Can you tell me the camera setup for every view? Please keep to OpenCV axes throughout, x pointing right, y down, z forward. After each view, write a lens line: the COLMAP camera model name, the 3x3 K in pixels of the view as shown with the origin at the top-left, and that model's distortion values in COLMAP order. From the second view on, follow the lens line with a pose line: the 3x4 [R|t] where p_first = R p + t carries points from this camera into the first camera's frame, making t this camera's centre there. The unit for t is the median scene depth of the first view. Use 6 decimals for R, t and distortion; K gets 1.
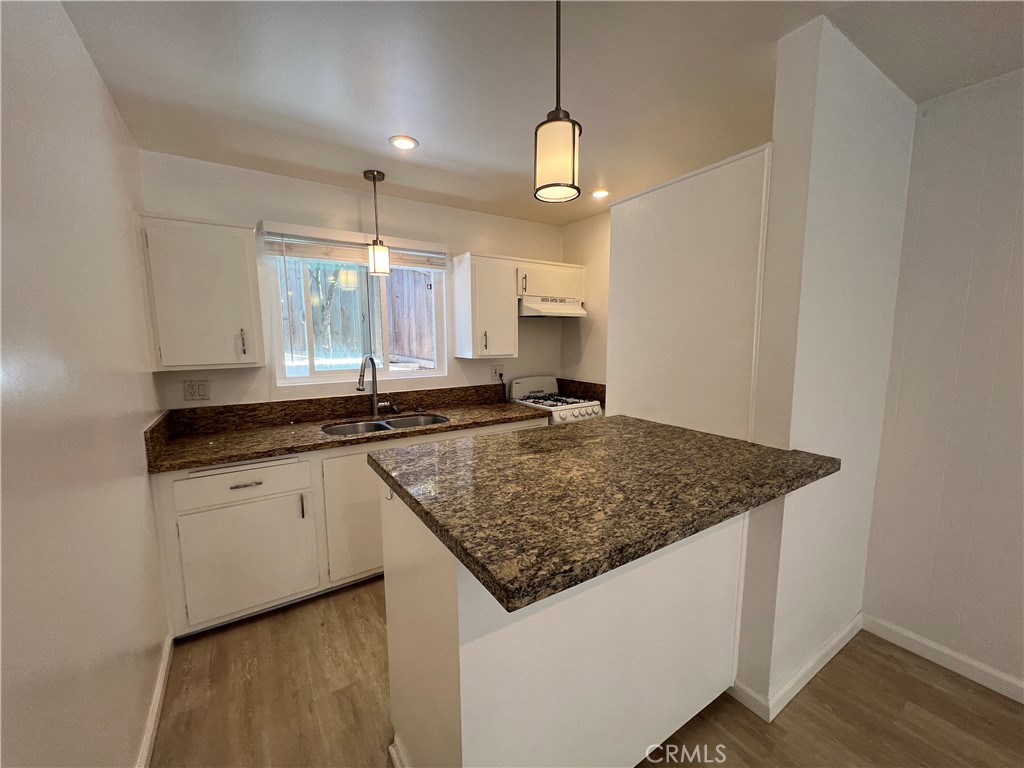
lens RADIAL K [[409.8, 0, 511.1], [0, 409.8, 387.2], [0, 0, 1]] dist [-0.000785, 0.000109]
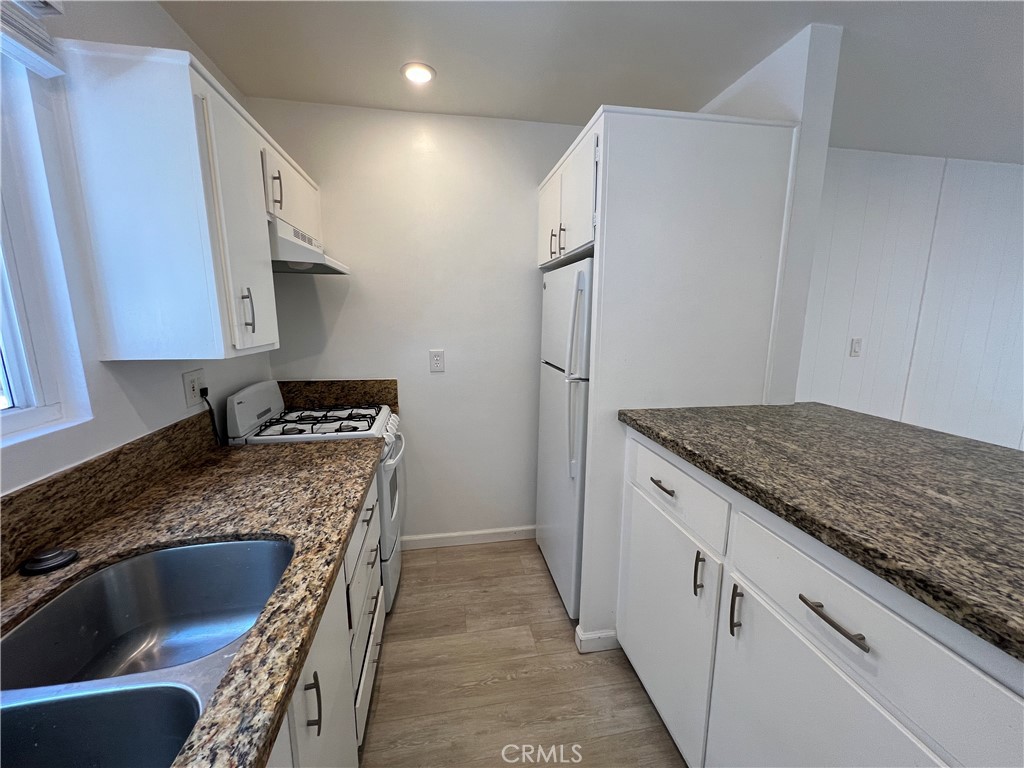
lens RADIAL K [[409.8, 0, 513.7], [0, 409.8, 386.3], [0, 0, 1]] dist [-0.000785, 0.000109]
pose [[0.388945, -0.156094, 0.907941, -0.478694], [0.106956, 0.986528, 0.123787, -0.088180], [-0.915031, 0.048964, 0.400400, 0.847097]]
